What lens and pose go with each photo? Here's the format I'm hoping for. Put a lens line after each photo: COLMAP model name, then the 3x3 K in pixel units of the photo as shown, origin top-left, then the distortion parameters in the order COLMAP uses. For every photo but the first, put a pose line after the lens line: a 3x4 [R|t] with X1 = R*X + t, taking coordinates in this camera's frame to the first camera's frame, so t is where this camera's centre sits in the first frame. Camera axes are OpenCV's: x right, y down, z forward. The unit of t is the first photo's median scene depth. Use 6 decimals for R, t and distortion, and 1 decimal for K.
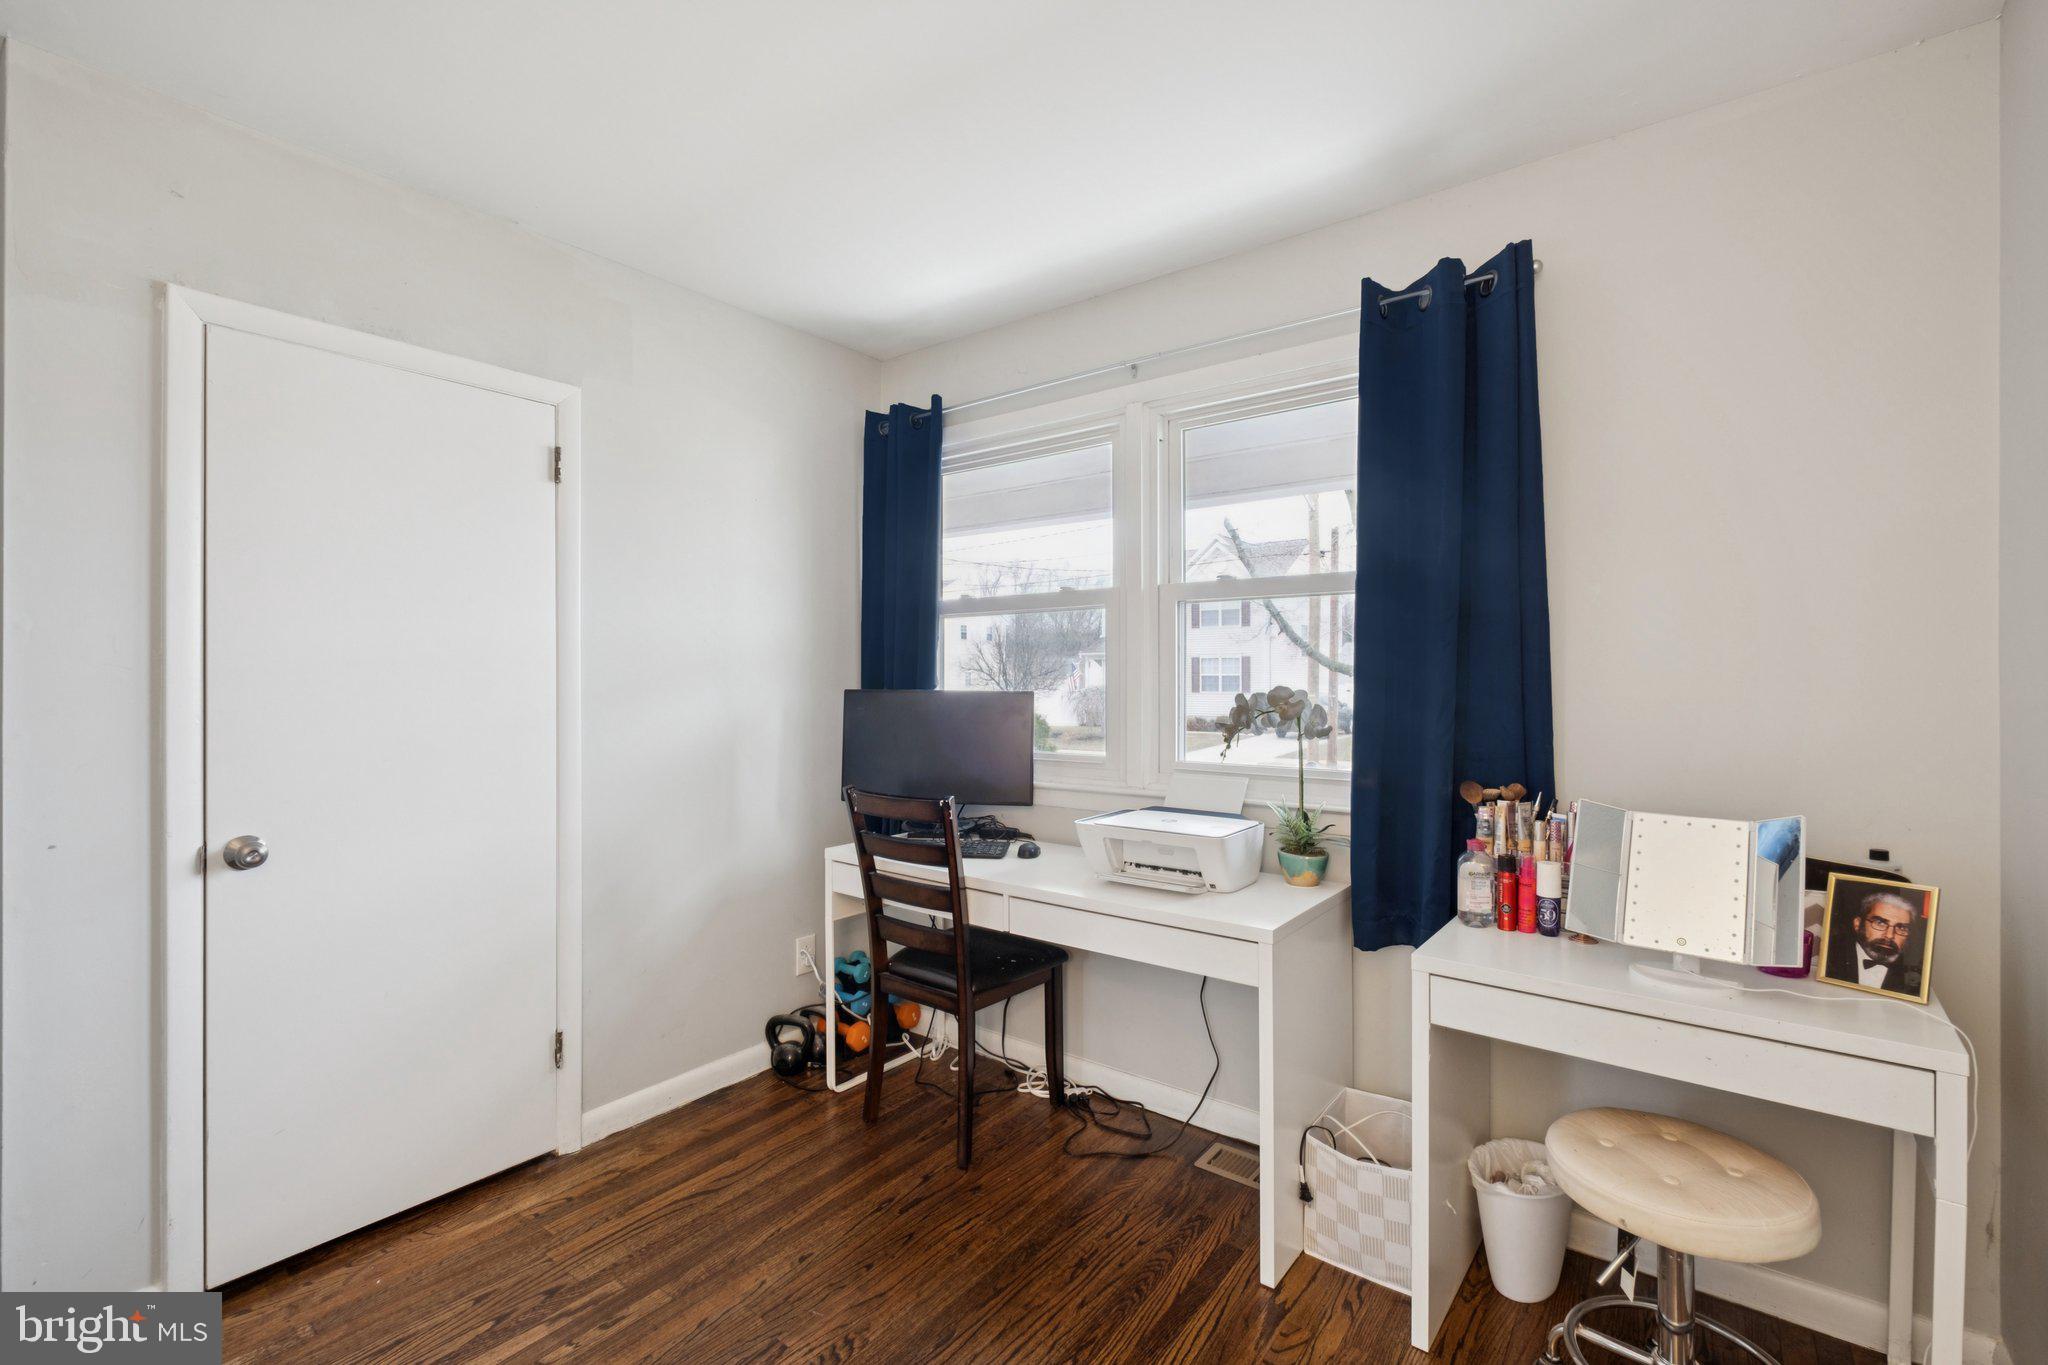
lens RADIAL K [[902.5, 0, 1012.2], [0, 902.5, 689.0], [0, 0, 1]] dist [-0.004338, 0.000679]
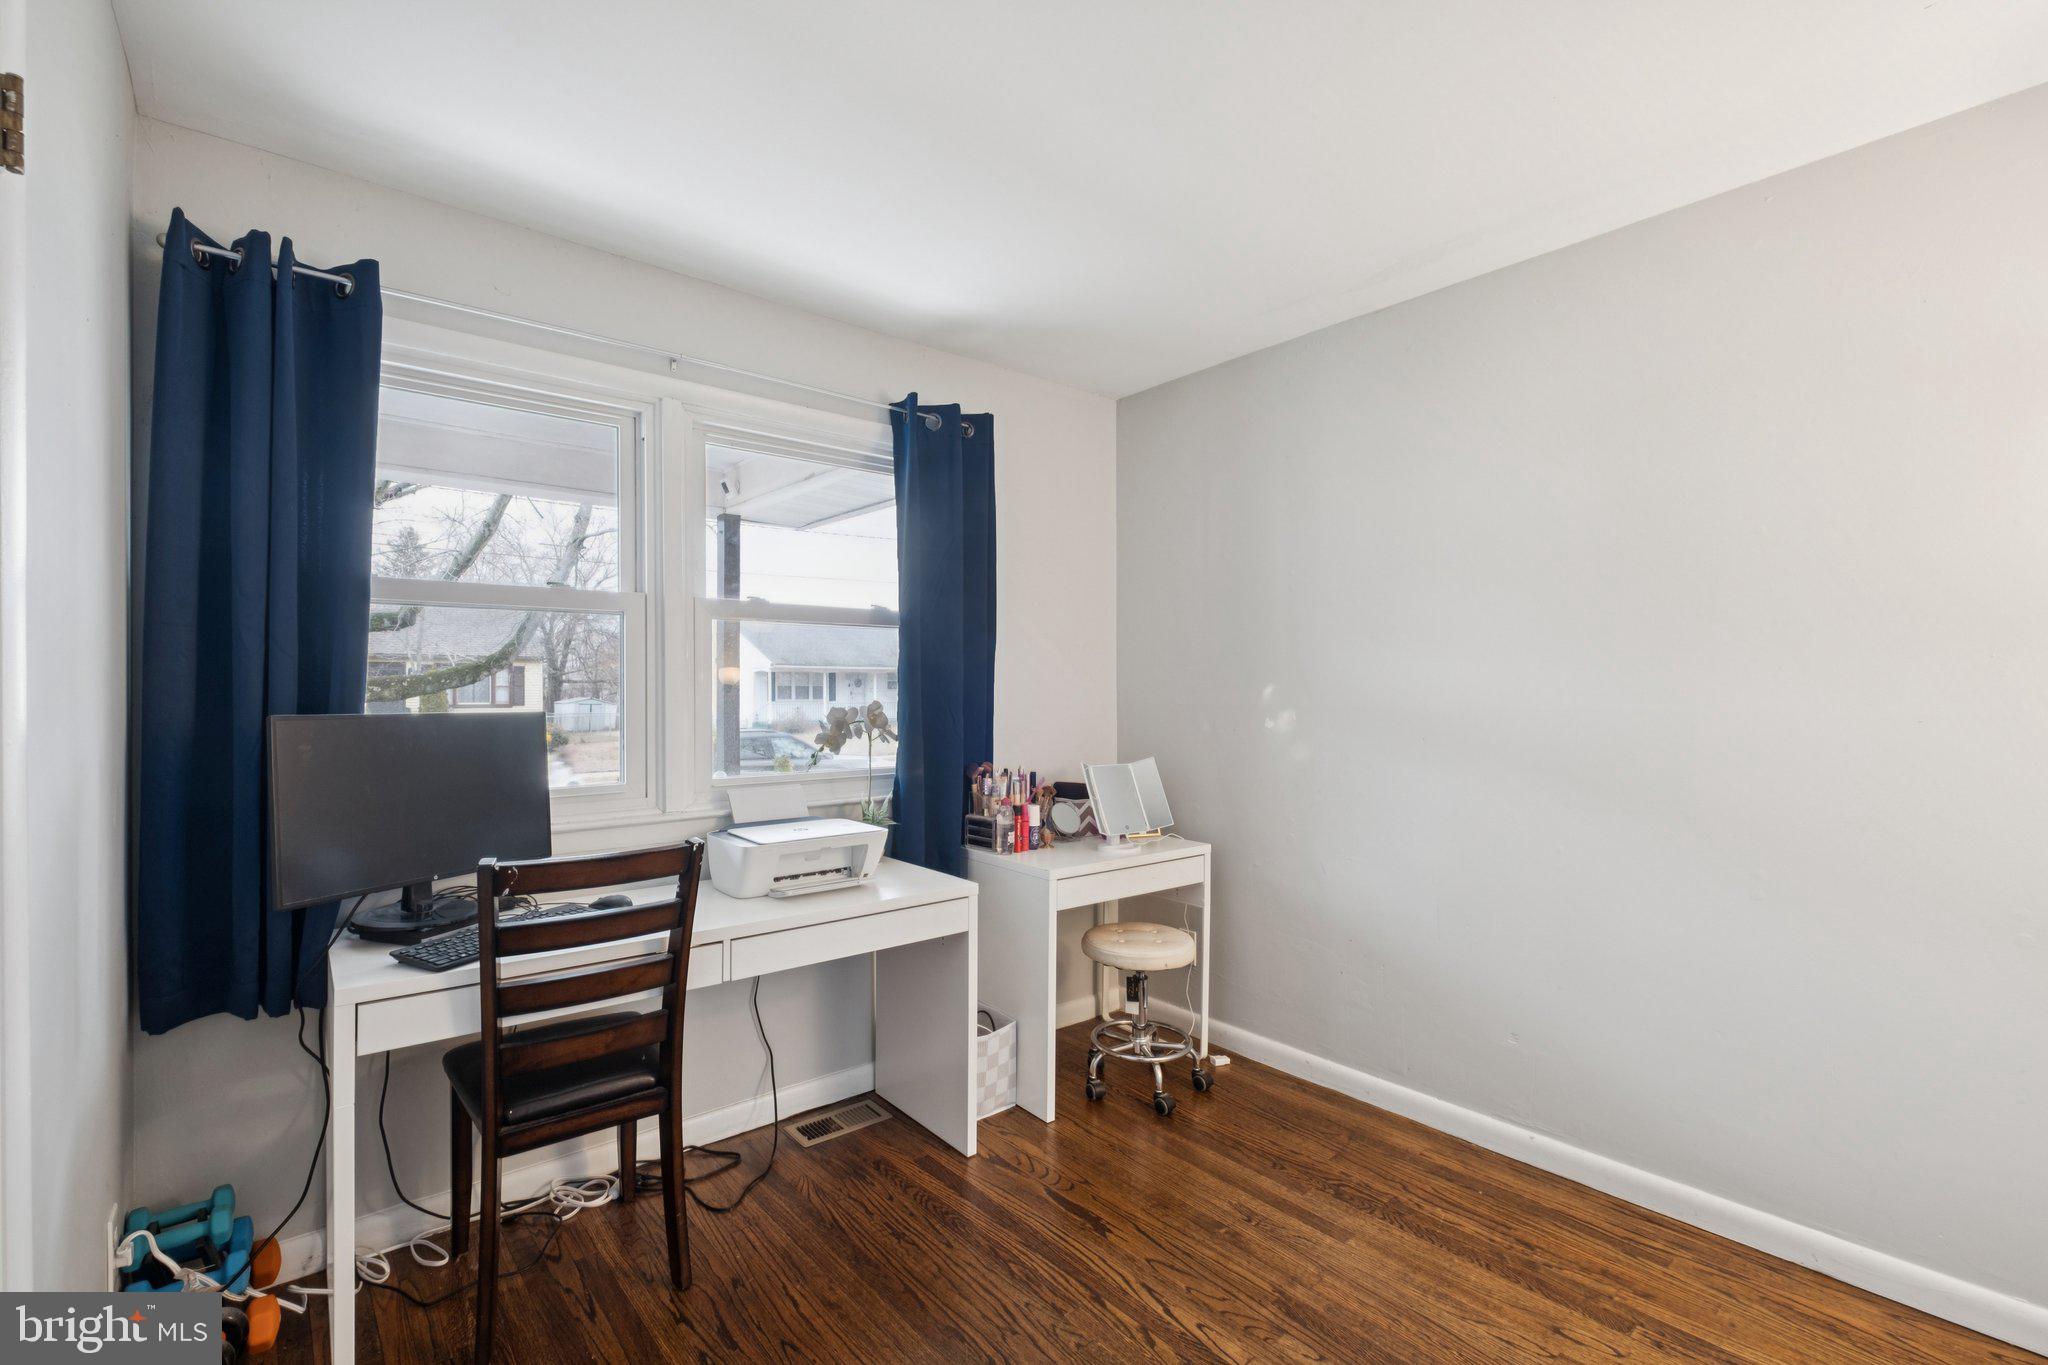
lens RADIAL K [[902.5, 0, 1025.9], [0, 902.5, 676.0], [0, 0, 1]] dist [-0.004338, 0.000679]
pose [[0.199448, 0.009493, 0.979863, -0.996223], [0.002182, 0.999946, -0.010132, -0.027933], [-0.979906, 0.004158, 0.199416, 0.647203]]
